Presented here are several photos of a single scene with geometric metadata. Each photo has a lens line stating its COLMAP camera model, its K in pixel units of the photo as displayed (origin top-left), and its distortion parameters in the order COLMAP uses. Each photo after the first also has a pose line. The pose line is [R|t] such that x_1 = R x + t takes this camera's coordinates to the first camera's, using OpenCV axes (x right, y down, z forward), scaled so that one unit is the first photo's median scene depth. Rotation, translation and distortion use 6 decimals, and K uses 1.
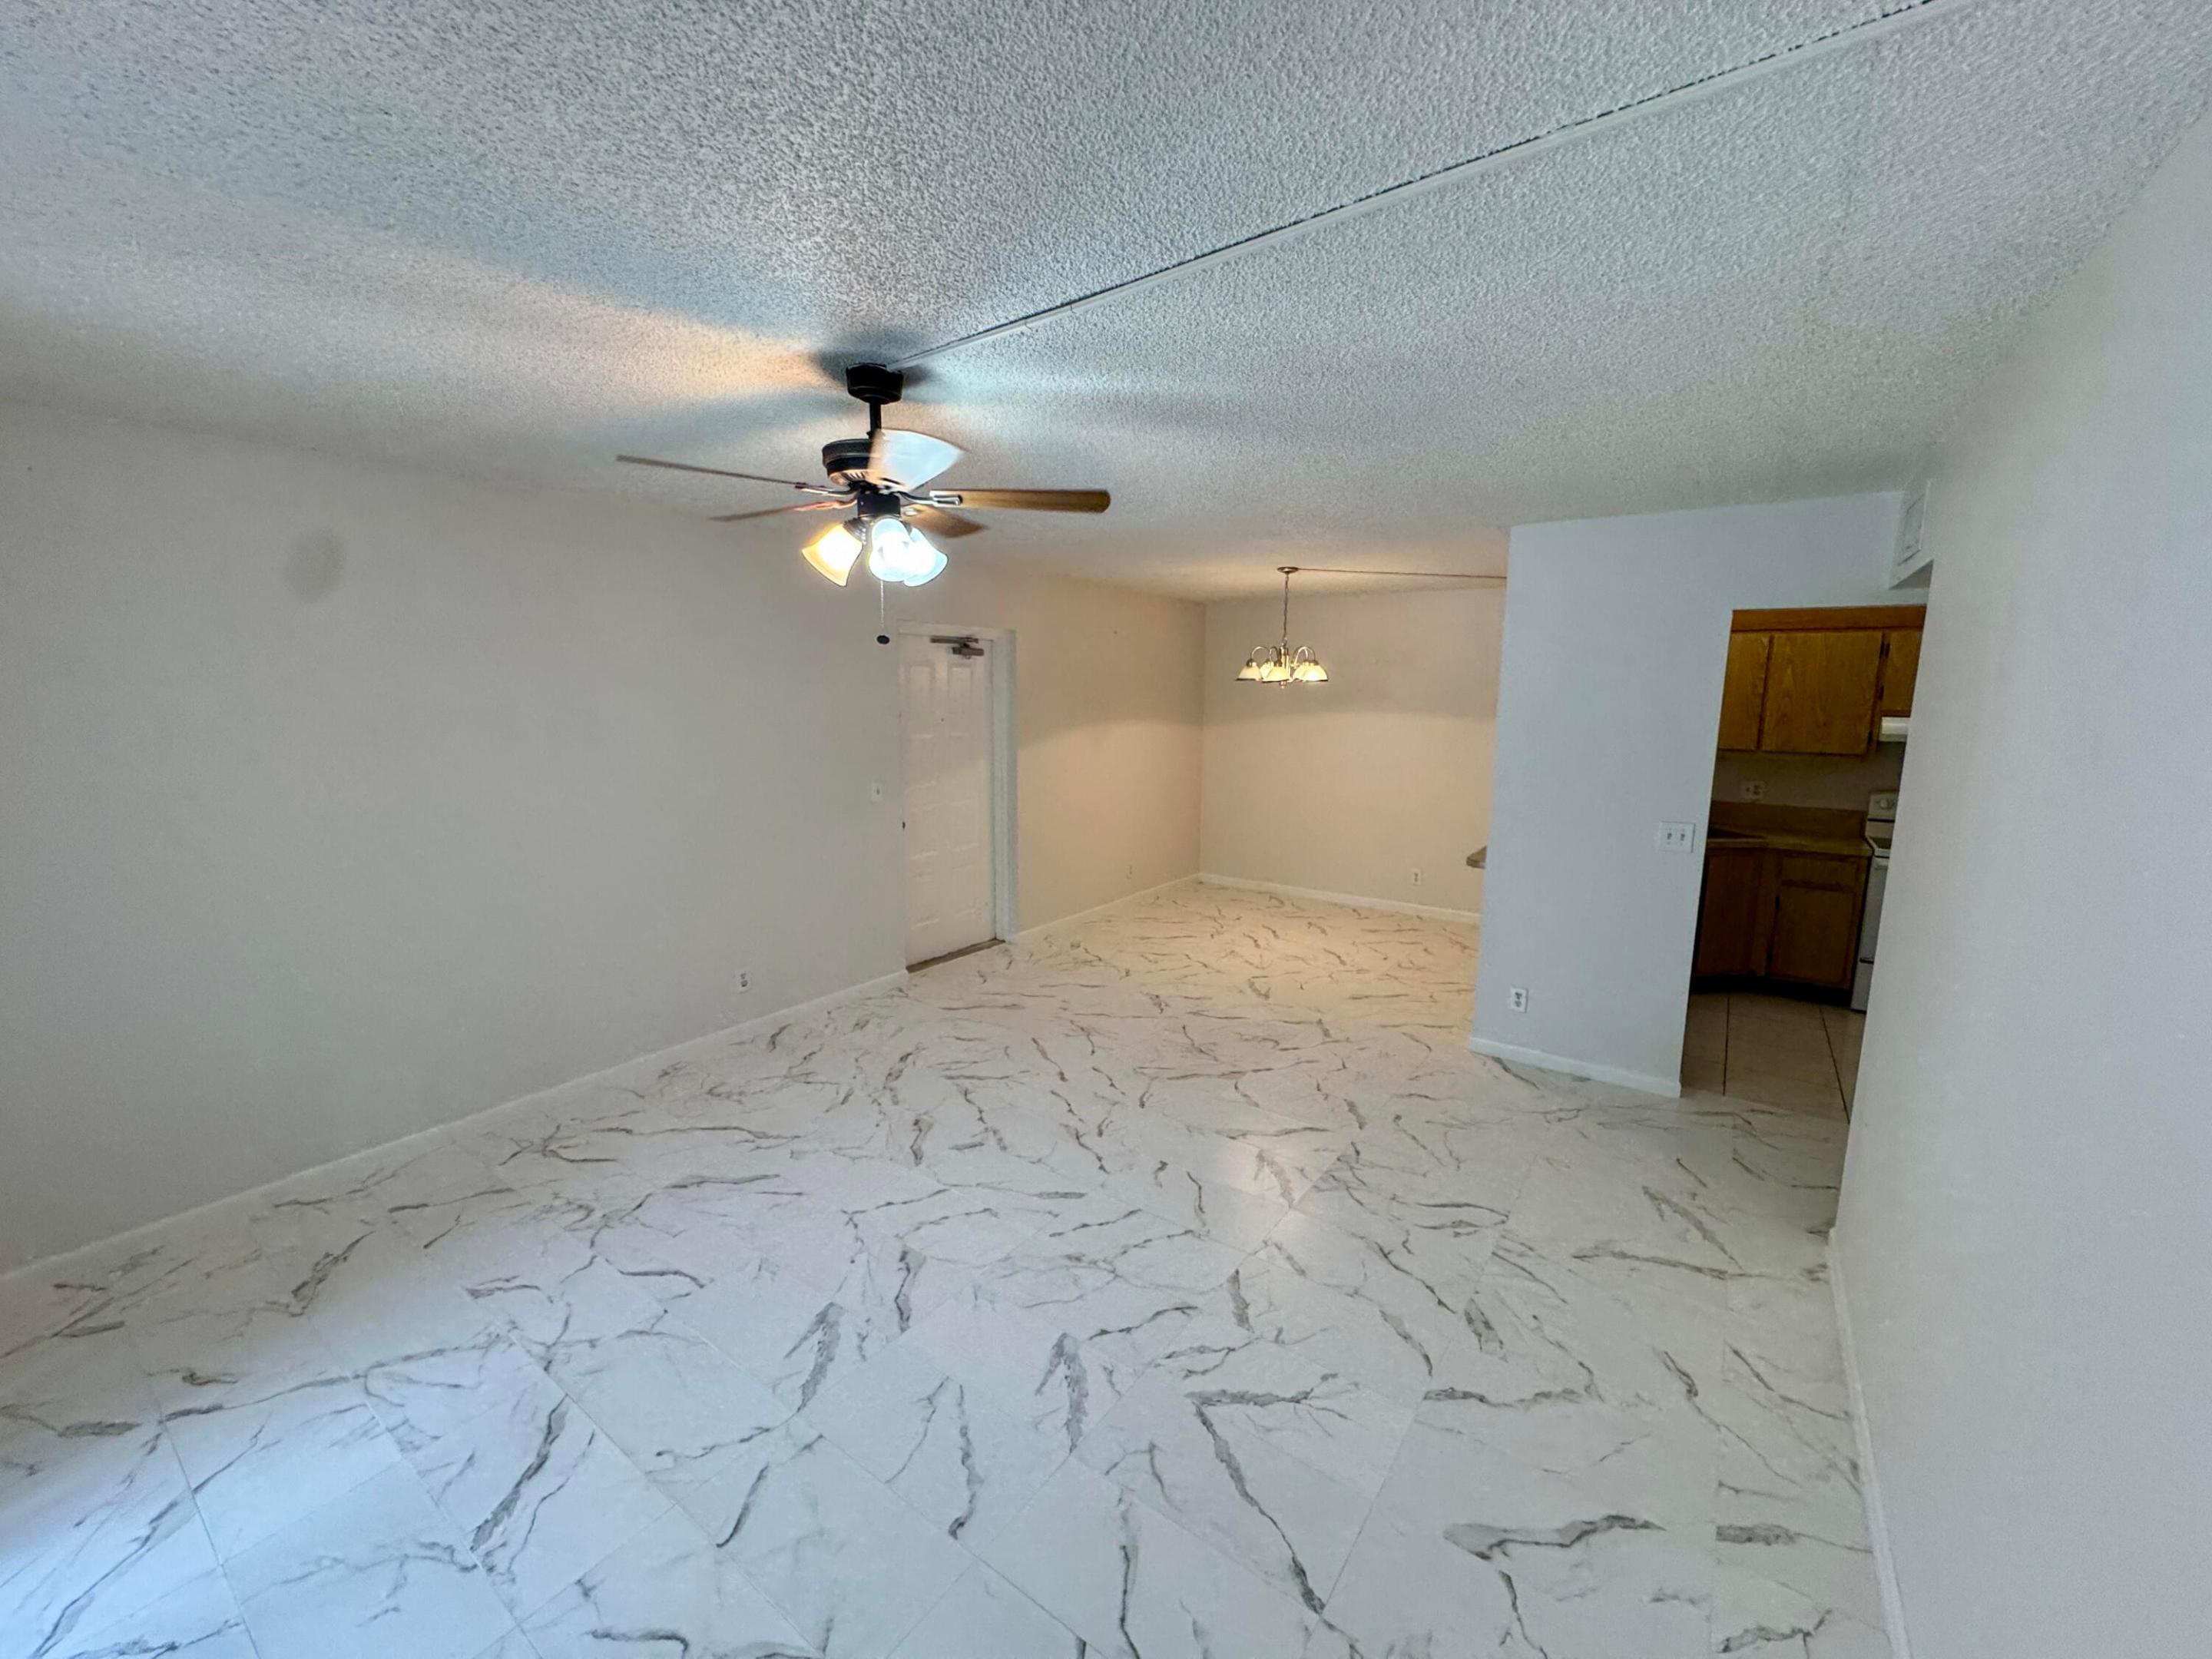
lens RADIAL K [[882.4, 0, 1107.9], [0, 882.4, 819.9], [0, 0, 1]] dist [-0.003895, 0.000498]
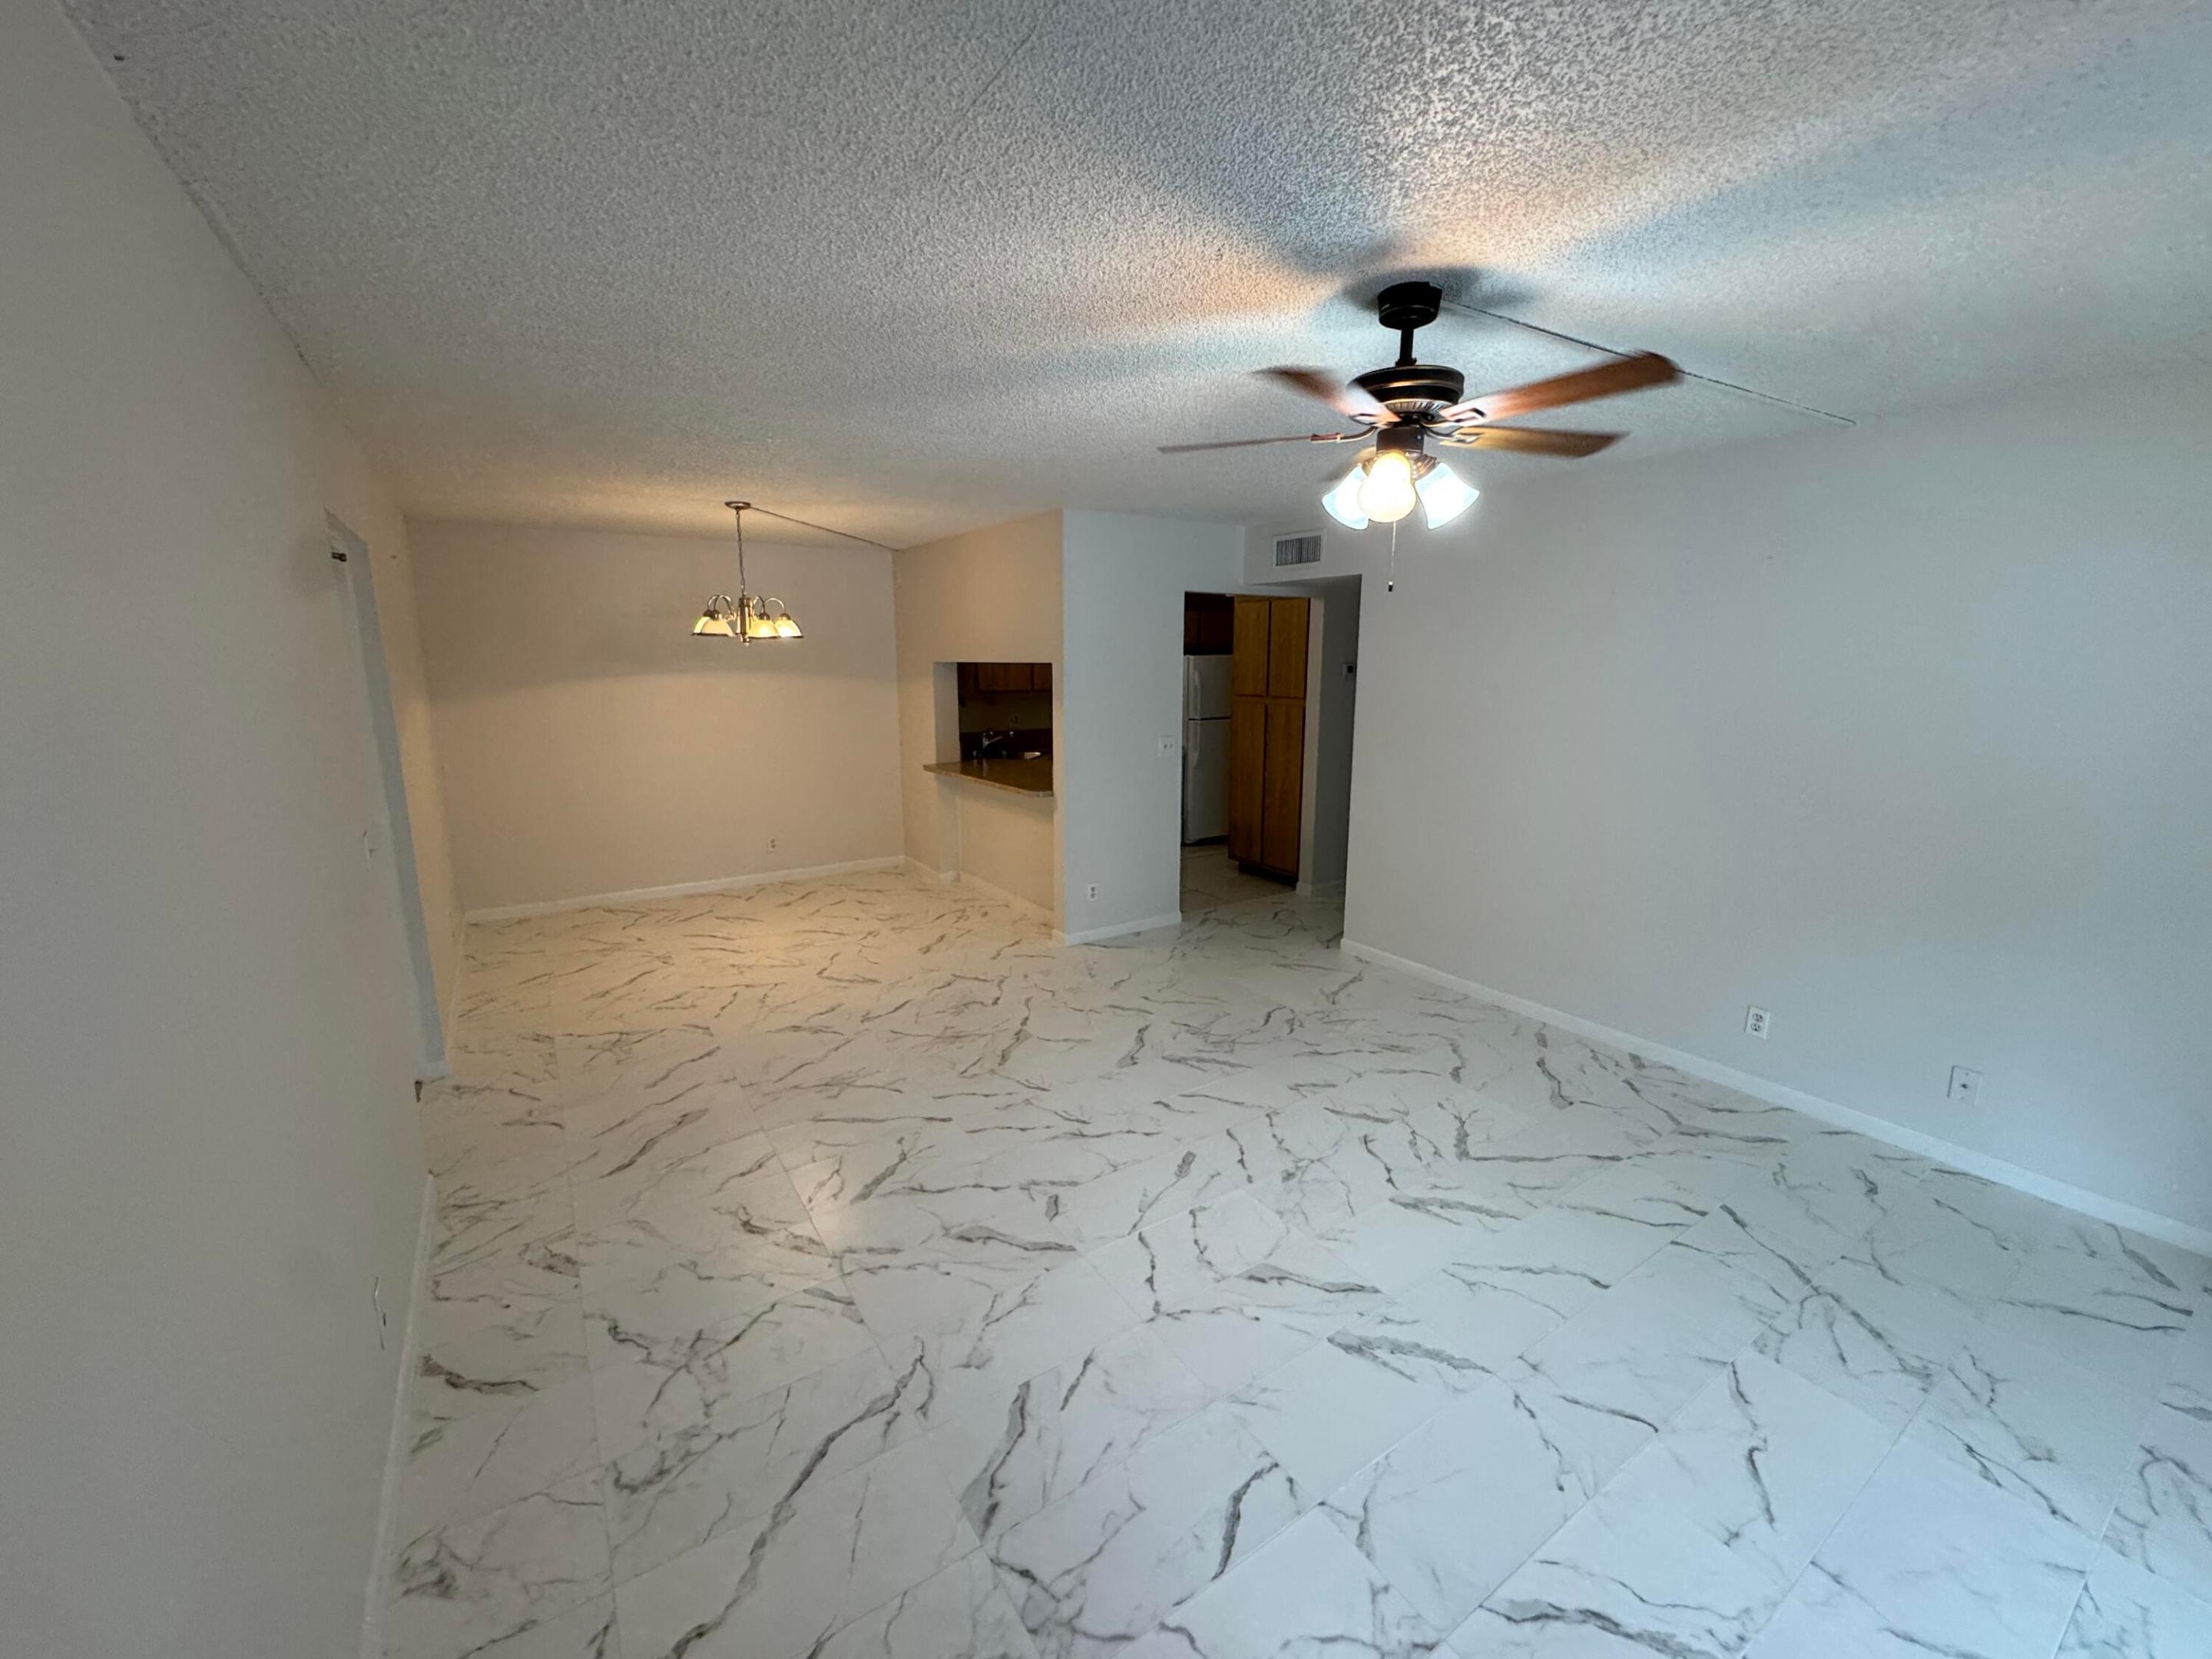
lens RADIAL K [[882.4, 0, 1106.9], [0, 882.4, 820.5], [0, 0, 1]] dist [-0.003895, 0.000498]
pose [[0.354838, -0.182933, 0.916856, -0.724145], [0.143019, 0.979749, 0.140131, -0.077641], [-0.923924, 0.081404, 0.373815, 0.543776]]
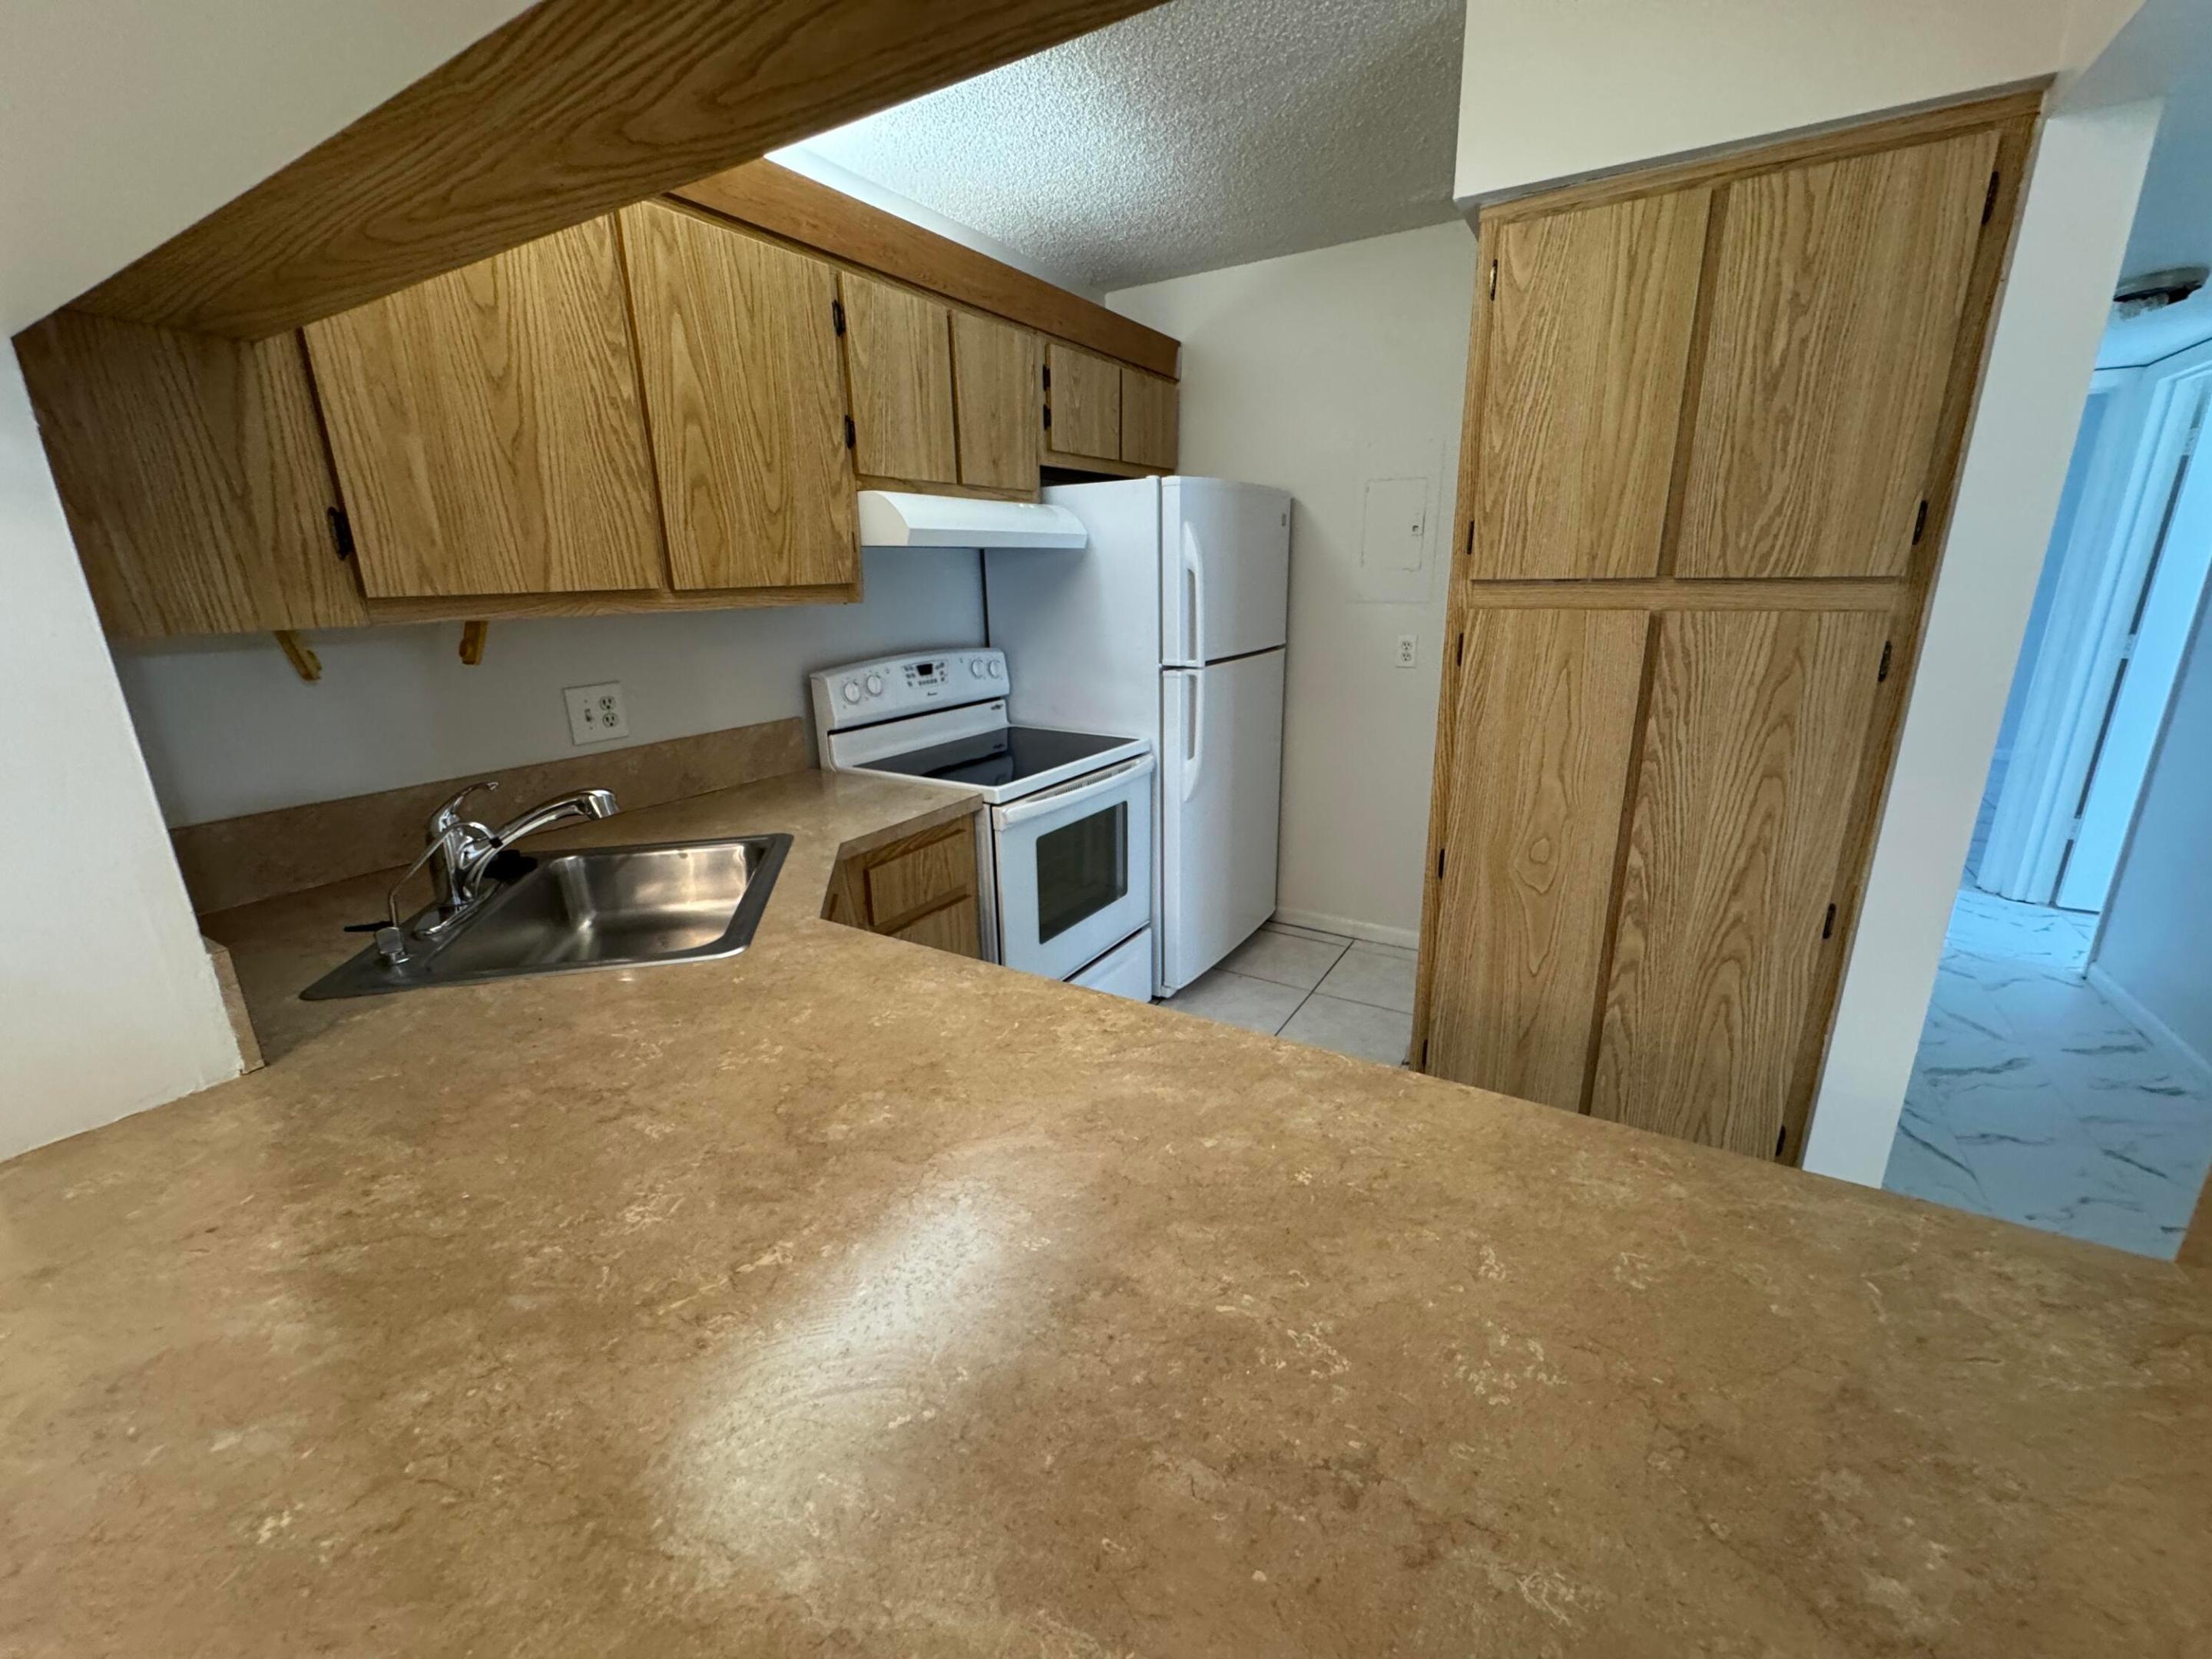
lens RADIAL K [[882.4, 0, 1105.6], [0, 882.4, 818.1], [0, 0, 1]] dist [-0.003895, 0.000498]
pose [[-0.070922, -0.279946, 0.957392, 0.537652], [0.162737, 0.943702, 0.287998, -0.092037], [-0.984117, 0.176228, -0.021371, 1.192340]]
